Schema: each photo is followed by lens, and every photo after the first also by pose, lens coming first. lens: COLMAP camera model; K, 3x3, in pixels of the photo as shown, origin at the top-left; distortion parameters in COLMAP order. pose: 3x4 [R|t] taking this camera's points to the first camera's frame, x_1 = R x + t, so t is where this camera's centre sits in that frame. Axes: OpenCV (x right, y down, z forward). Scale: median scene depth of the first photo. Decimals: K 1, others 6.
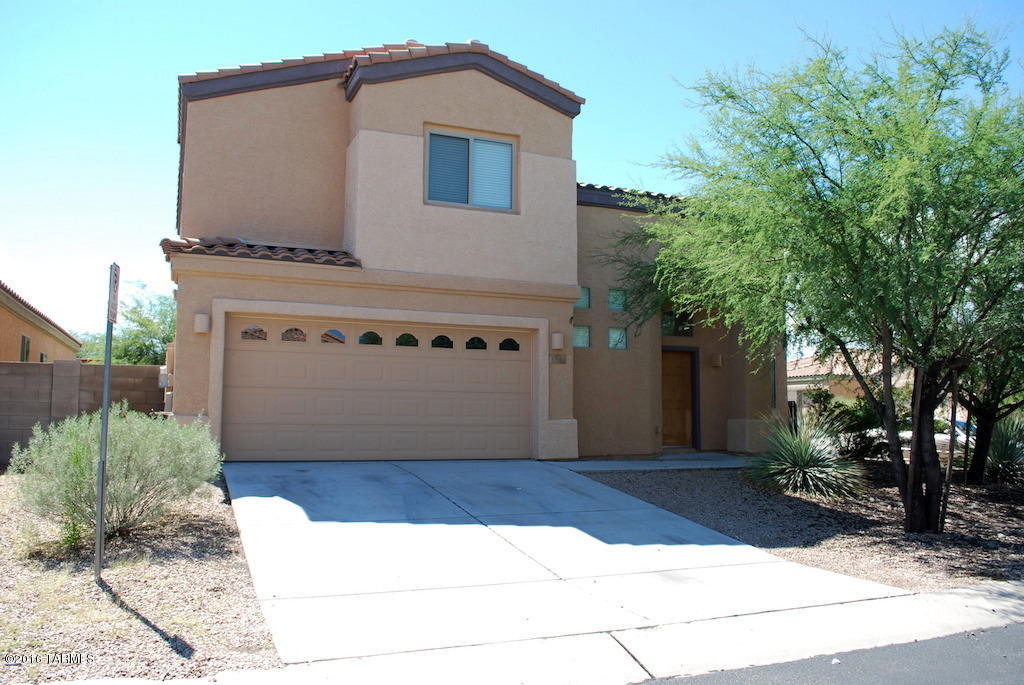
lens RADIAL K [[828.3, 0, 512.0], [0, 828.3, 342.5], [0, 0, 1]] dist [-0.085775, 0.005706]
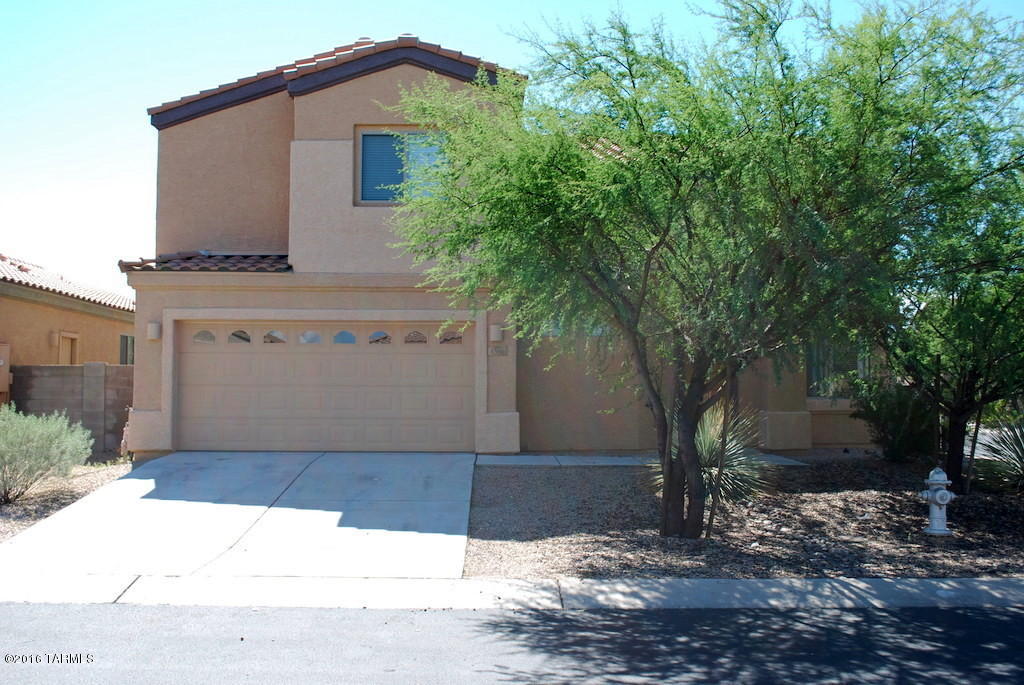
lens RADIAL K [[1047.8, 0, 512.0], [0, 1047.8, 342.5], [0, 0, 1]] dist [-0.068310, 0.006142]
pose [[0.925643, -0.025070, -0.377566, 0.567774], [0.038847, 0.998827, 0.028916, -0.026595], [0.376398, -0.041434, 0.925531, -0.146172]]
